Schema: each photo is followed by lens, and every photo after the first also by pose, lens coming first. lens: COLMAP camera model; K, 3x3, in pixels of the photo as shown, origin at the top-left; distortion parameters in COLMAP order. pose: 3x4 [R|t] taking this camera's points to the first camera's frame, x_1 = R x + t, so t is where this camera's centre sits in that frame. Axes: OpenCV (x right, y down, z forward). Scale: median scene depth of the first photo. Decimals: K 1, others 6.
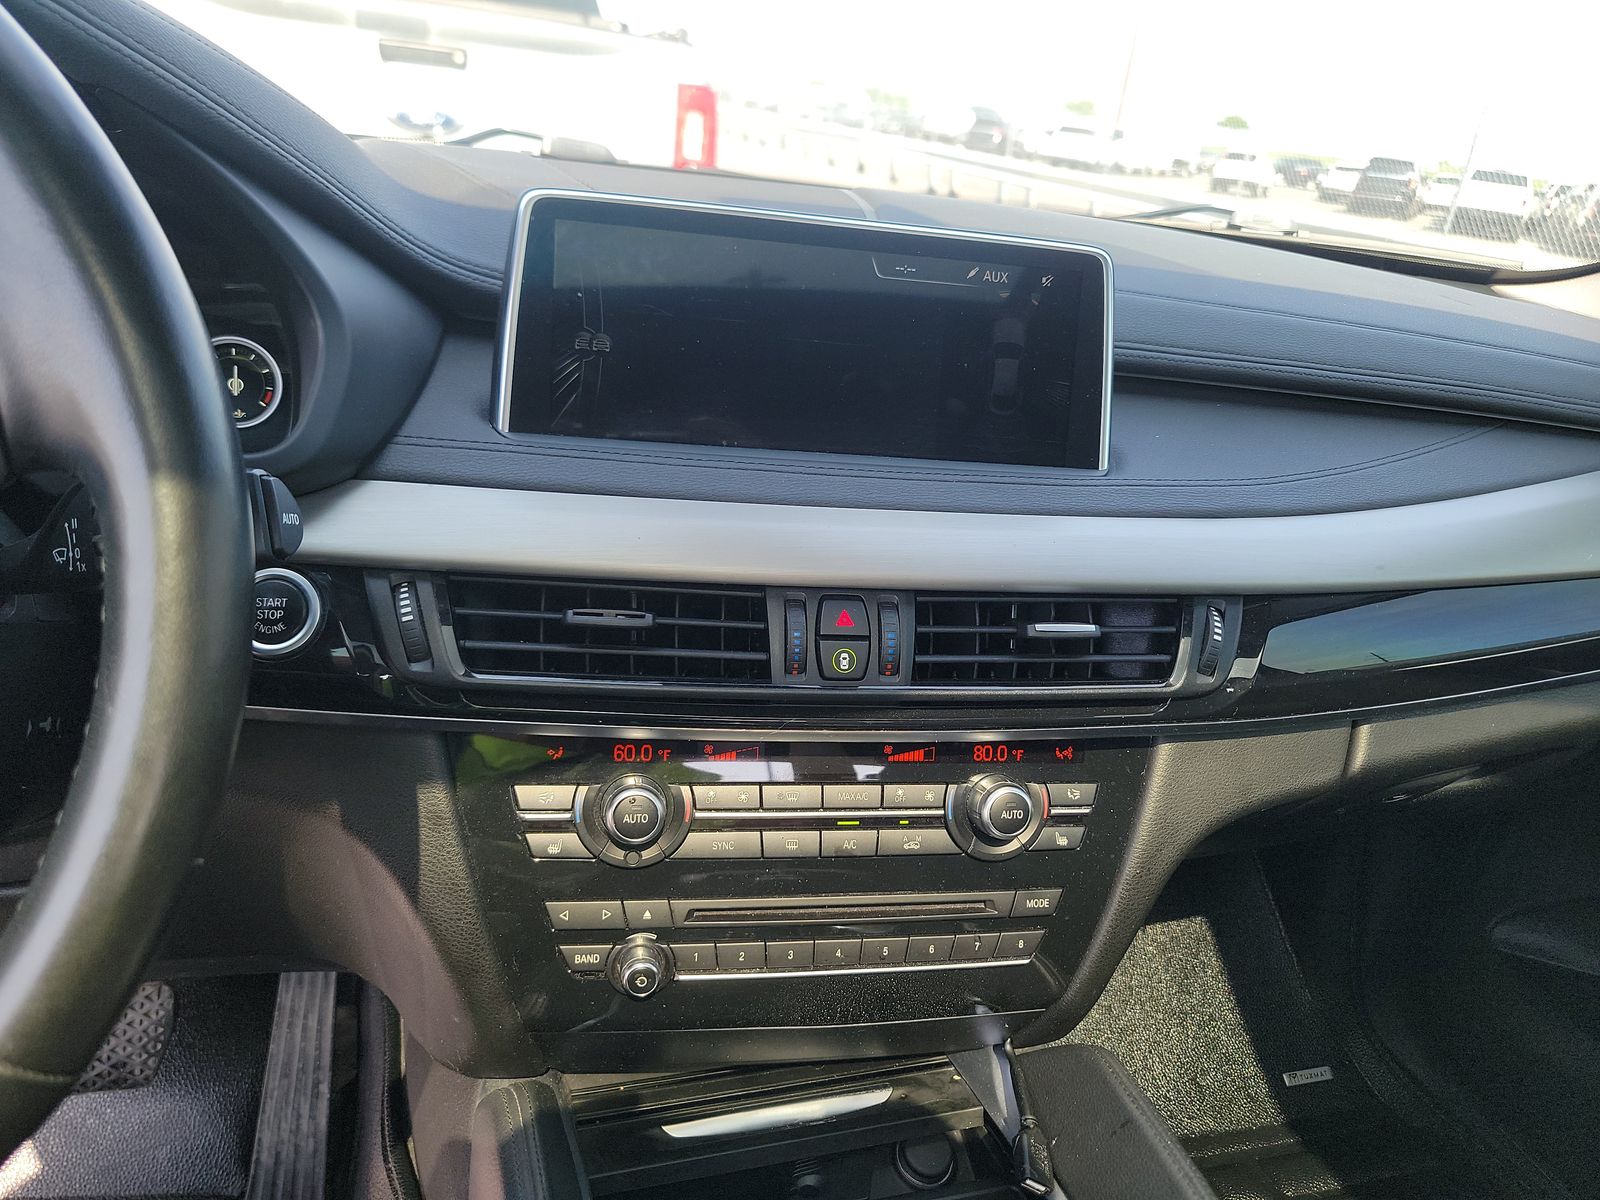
lens RADIAL K [[1156.7, 0, 800.0], [0, 1156.7, 600.0], [0, 0, 1]] dist [0.058461, -0.049817]
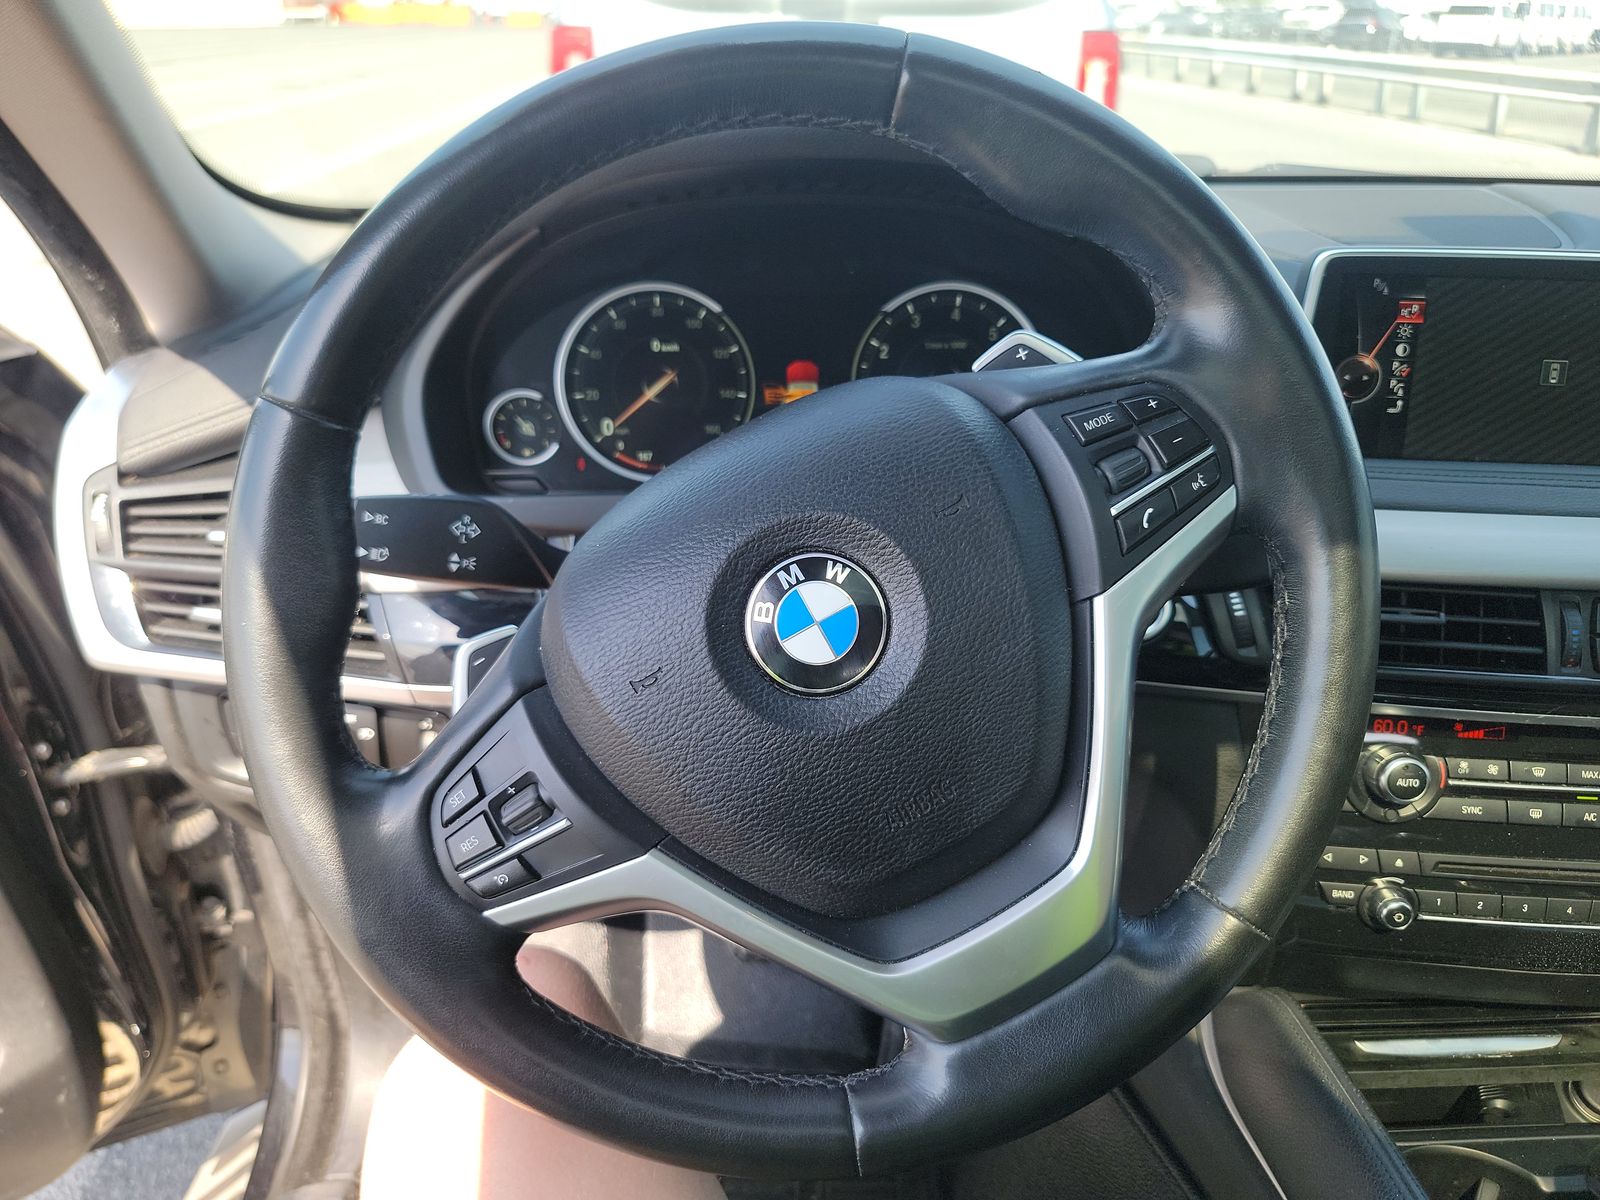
lens RADIAL K [[1156.7, 0, 800.0], [0, 1156.7, 600.0], [0, 0, 1]] dist [0.058461, -0.049817]
pose [[0.964077, 0.020714, -0.264813, -0.404460], [-0.007576, 0.998693, 0.050537, -0.051233], [0.265514, -0.046716, 0.962975, -0.294379]]
